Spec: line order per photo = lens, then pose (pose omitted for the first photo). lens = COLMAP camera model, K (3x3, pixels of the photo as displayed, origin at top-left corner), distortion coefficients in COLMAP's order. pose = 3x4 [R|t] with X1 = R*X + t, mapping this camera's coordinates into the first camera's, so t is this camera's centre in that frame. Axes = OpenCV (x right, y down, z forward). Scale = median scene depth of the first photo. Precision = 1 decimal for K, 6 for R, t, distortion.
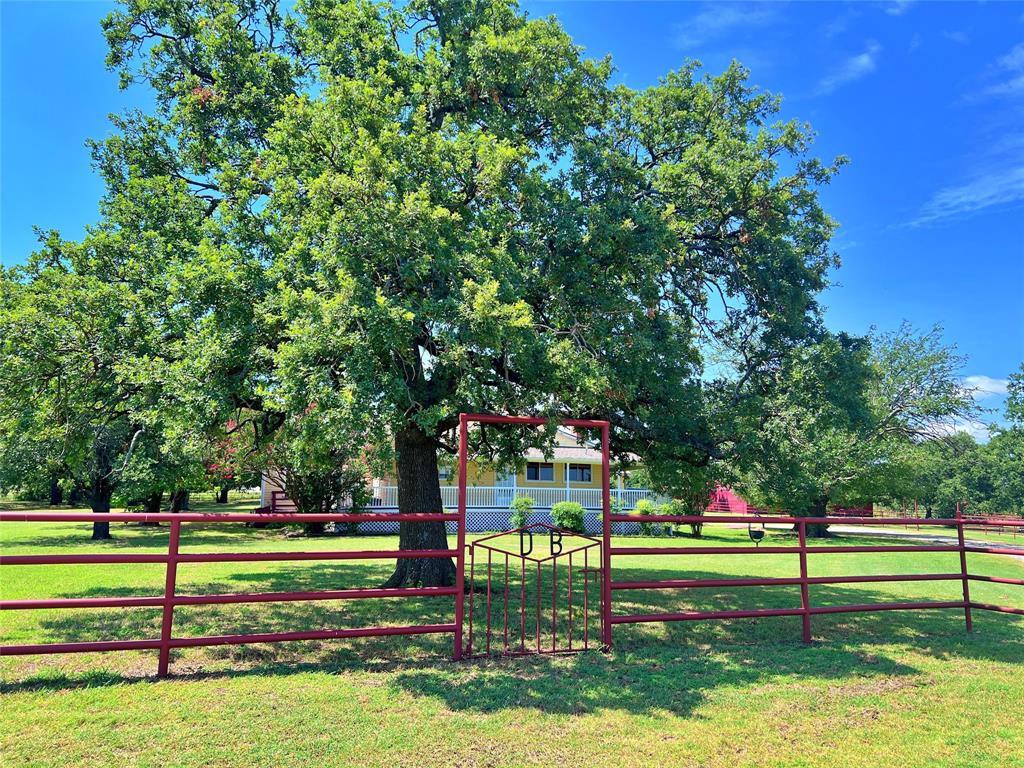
lens RADIAL K [[788.1, 0, 522.9], [0, 788.1, 372.7], [0, 0, 1]] dist [0.041700, -0.043420]
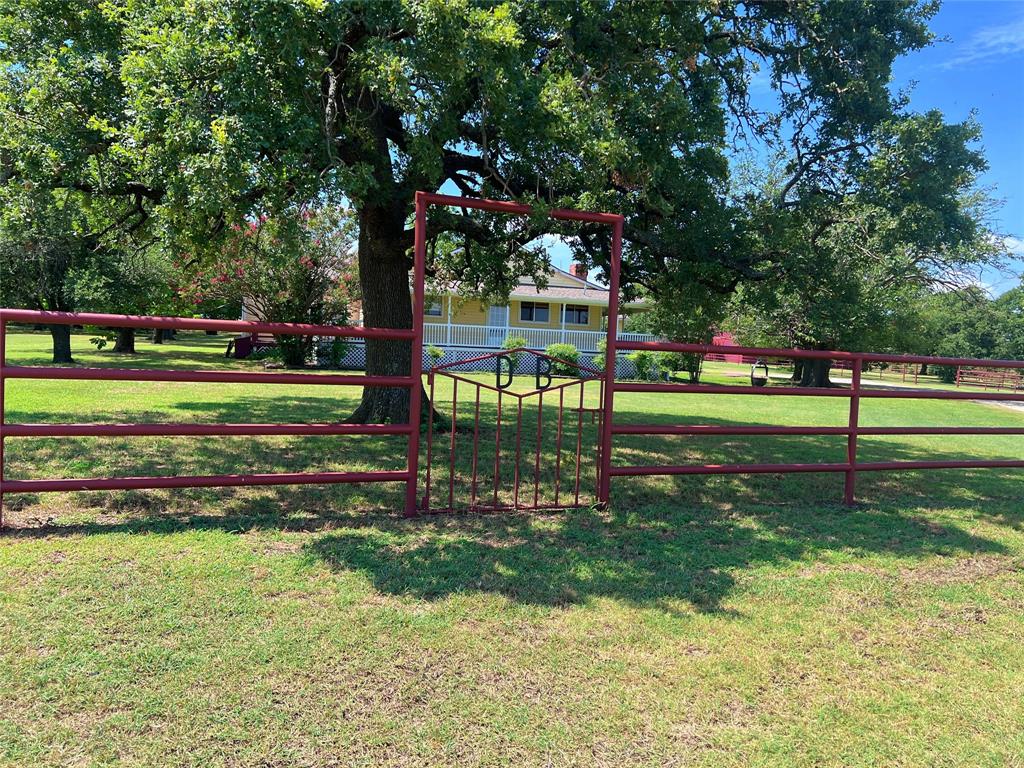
lens RADIAL K [[788.1, 0, 503.9], [0, 788.1, 384.8], [0, 0, 1]] dist [0.041700, -0.043420]
pose [[0.999383, 0.030883, -0.016721, 0.014585], [-0.026691, 0.977361, 0.209886, 0.058369], [0.022825, -0.209310, 0.977583, 0.219757]]
